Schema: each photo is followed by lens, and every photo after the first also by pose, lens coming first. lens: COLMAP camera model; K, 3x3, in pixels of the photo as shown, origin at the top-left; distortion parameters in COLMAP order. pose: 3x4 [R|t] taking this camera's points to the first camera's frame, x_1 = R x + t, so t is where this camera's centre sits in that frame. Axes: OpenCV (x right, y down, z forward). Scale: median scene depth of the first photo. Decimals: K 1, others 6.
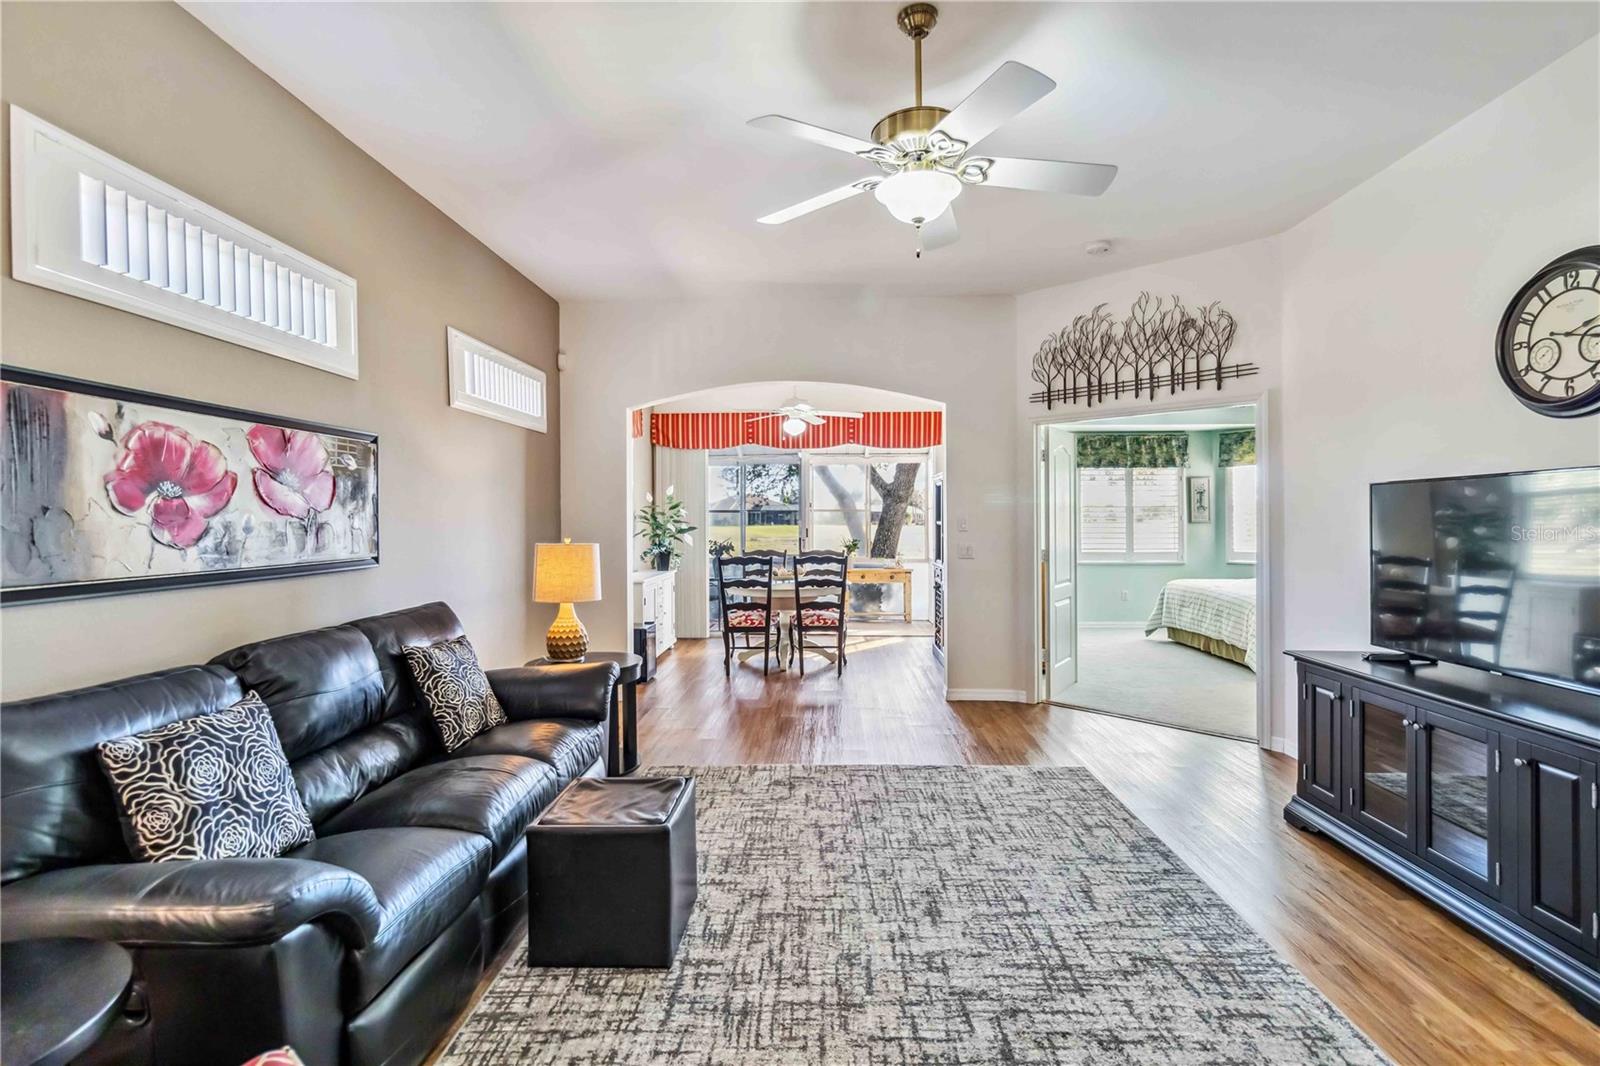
lens RADIAL K [[749.4, 0, 802.7], [0, 749.4, 516.0], [0, 0, 1]] dist [0.001105, 0.000052]
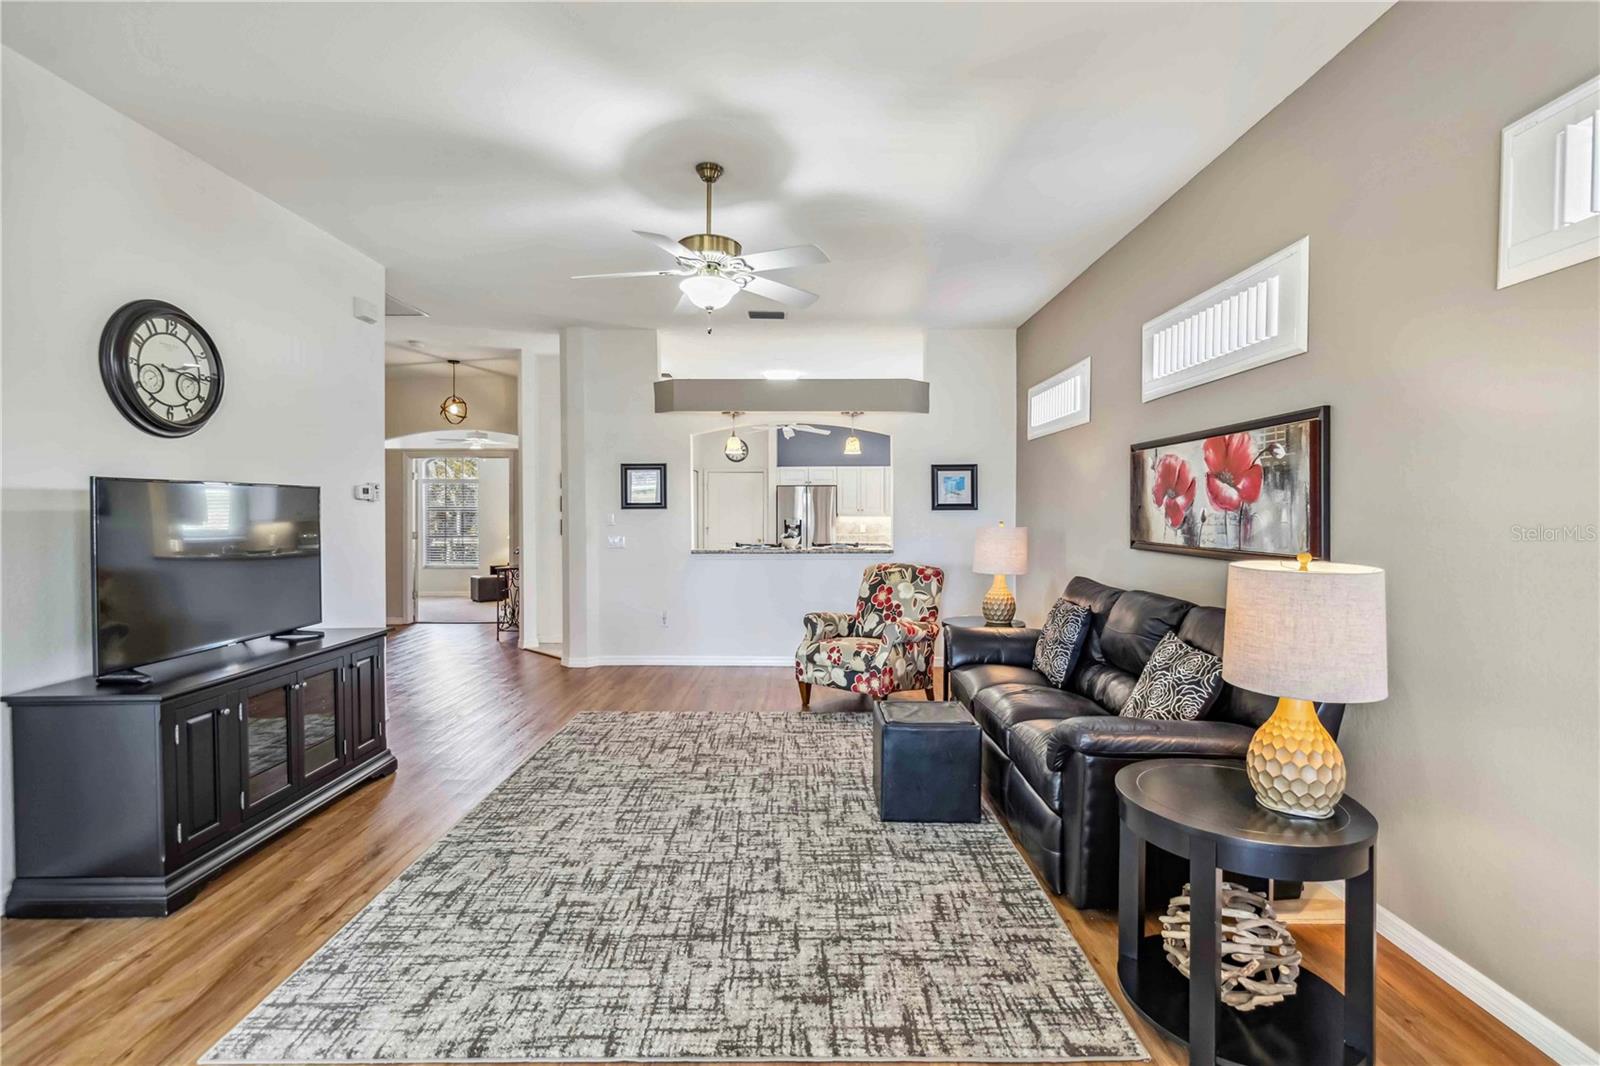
lens RADIAL K [[749.4, 0, 804.8], [0, 749.4, 520.5], [0, 0, 1]] dist [0.001105, 0.000052]
pose [[-0.999222, 0.008372, -0.038545, 0.019241], [0.008007, 0.999922, 0.009621, 0.001005], [0.038623, 0.009305, -0.999211, 1.558735]]
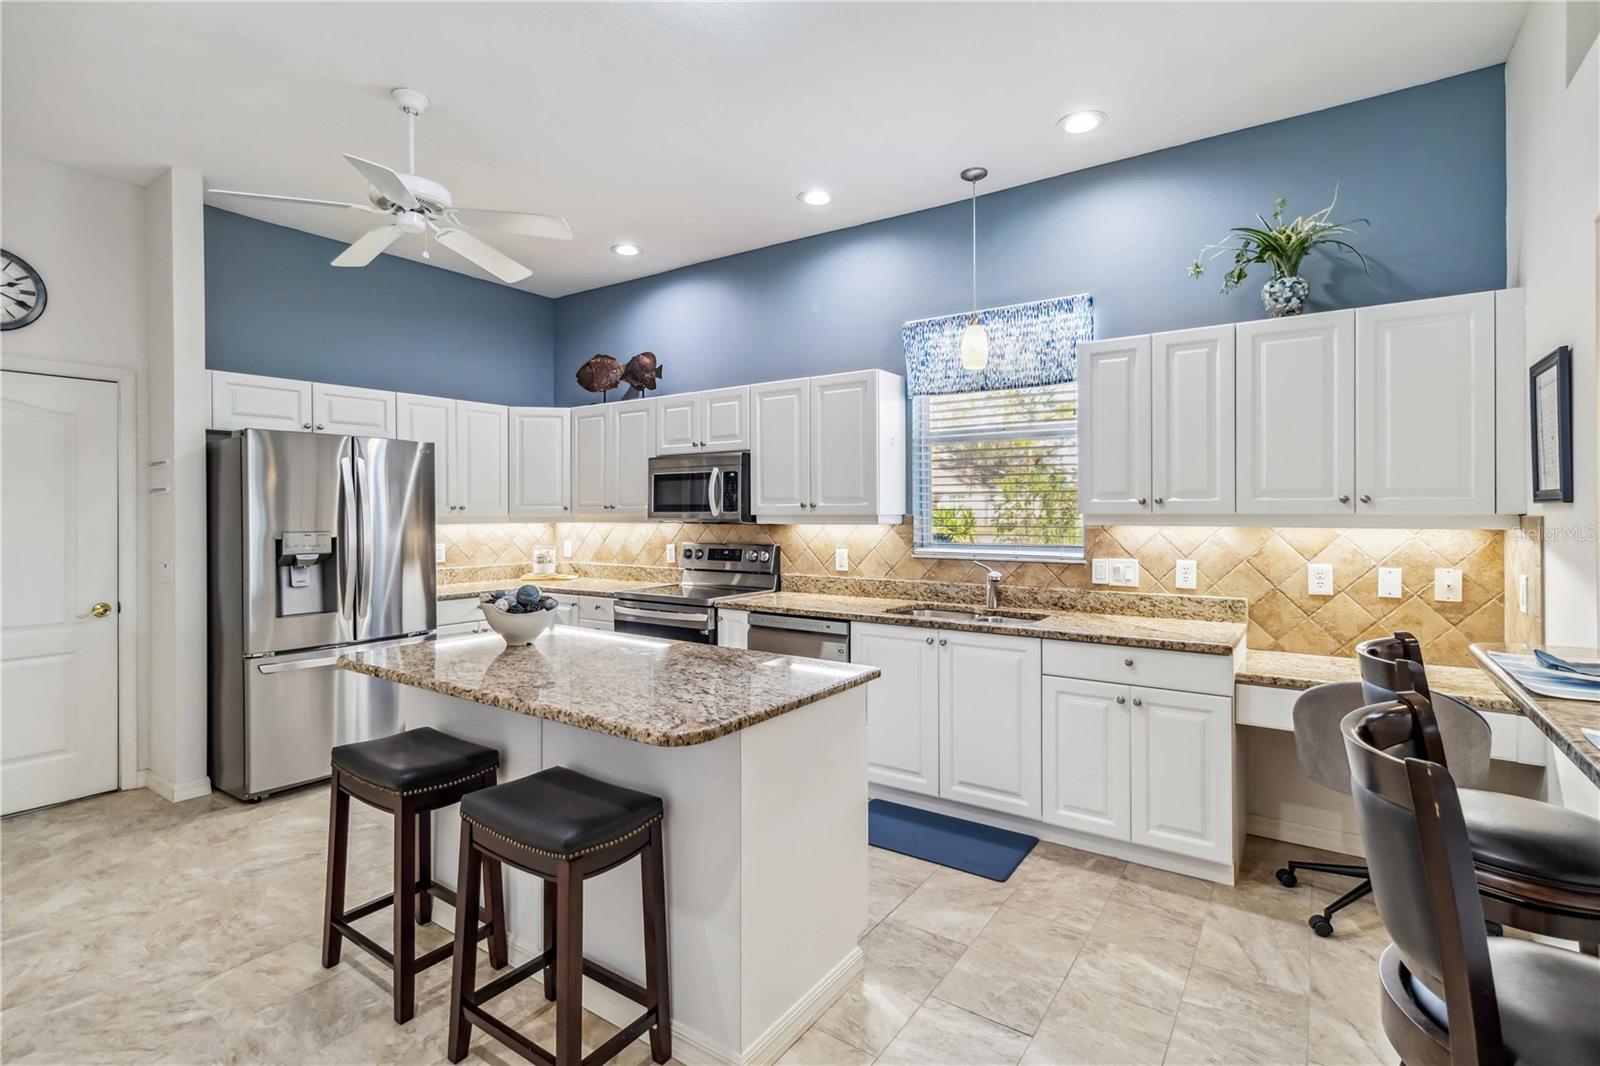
lens RADIAL K [[749.4, 0, 801.7], [0, 749.4, 511.2], [0, 0, 1]] dist [0.001105, 0.000052]
pose [[-0.535240, 0.011913, -0.844616, 0.413421], [0.011155, 0.999913, 0.007034, -0.007948], [0.844626, -0.005657, -0.535327, -0.391571]]
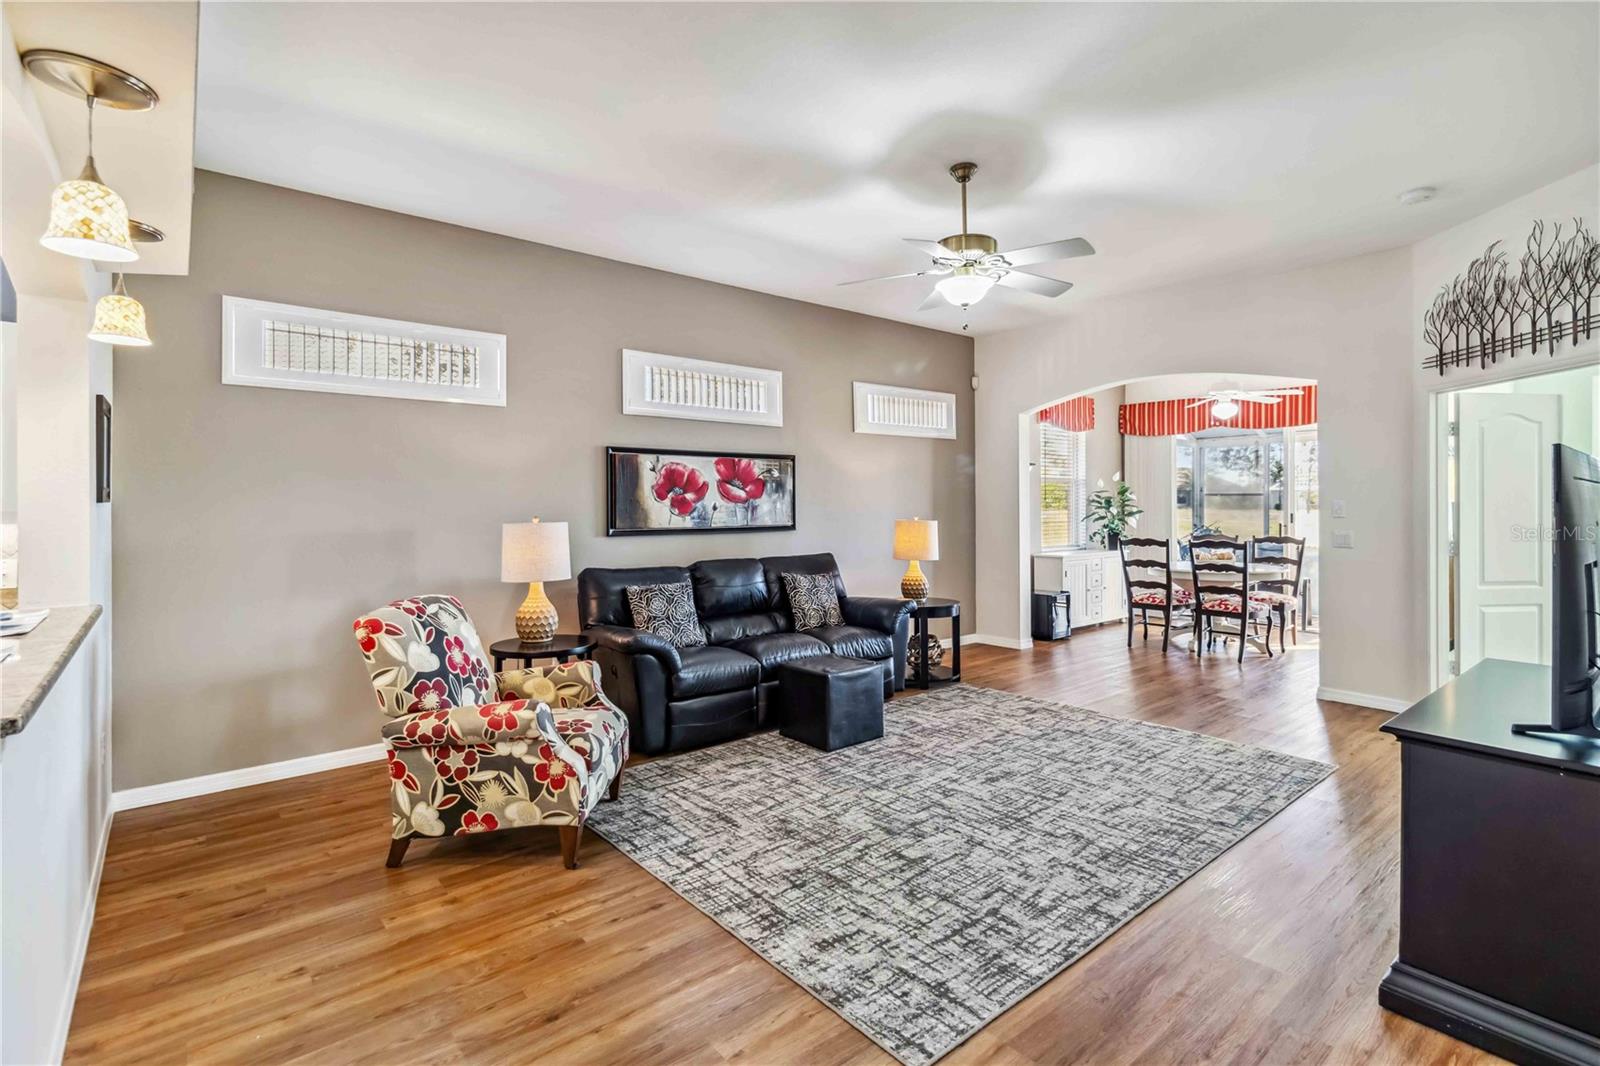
lens RADIAL K [[749.4, 0, 799.2], [0, 749.4, 509.3], [0, 0, 1]] dist [0.001105, 0.000052]
pose [[0.664956, 0.008870, -0.746830, 0.666025], [0.002030, 0.999904, 0.013684, -0.005789], [0.746880, -0.010615, 0.664874, -0.149735]]
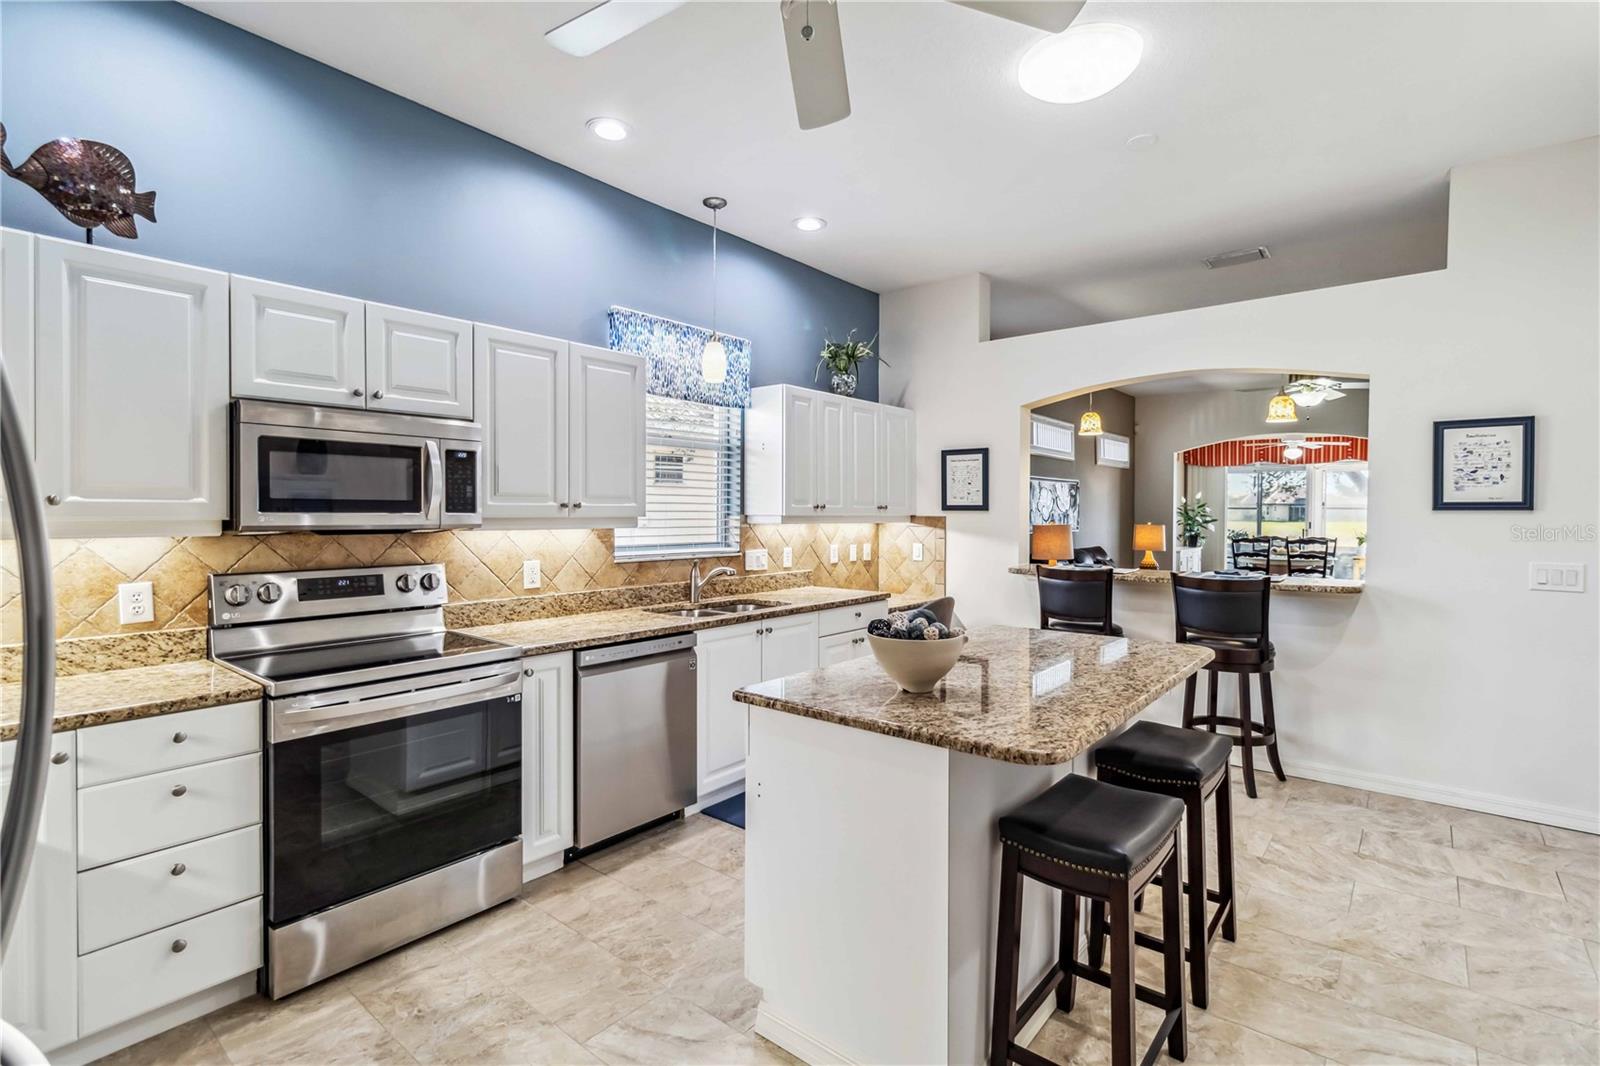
lens RADIAL K [[749.4, 0, 802.8], [0, 749.4, 516.0], [0, 0, 1]] dist [0.001105, 0.000052]
pose [[0.795590, 0.014868, -0.605653, 0.219693], [-0.008918, 0.999878, 0.012832, -0.009062], [0.605770, -0.004808, 0.795626, -1.442198]]
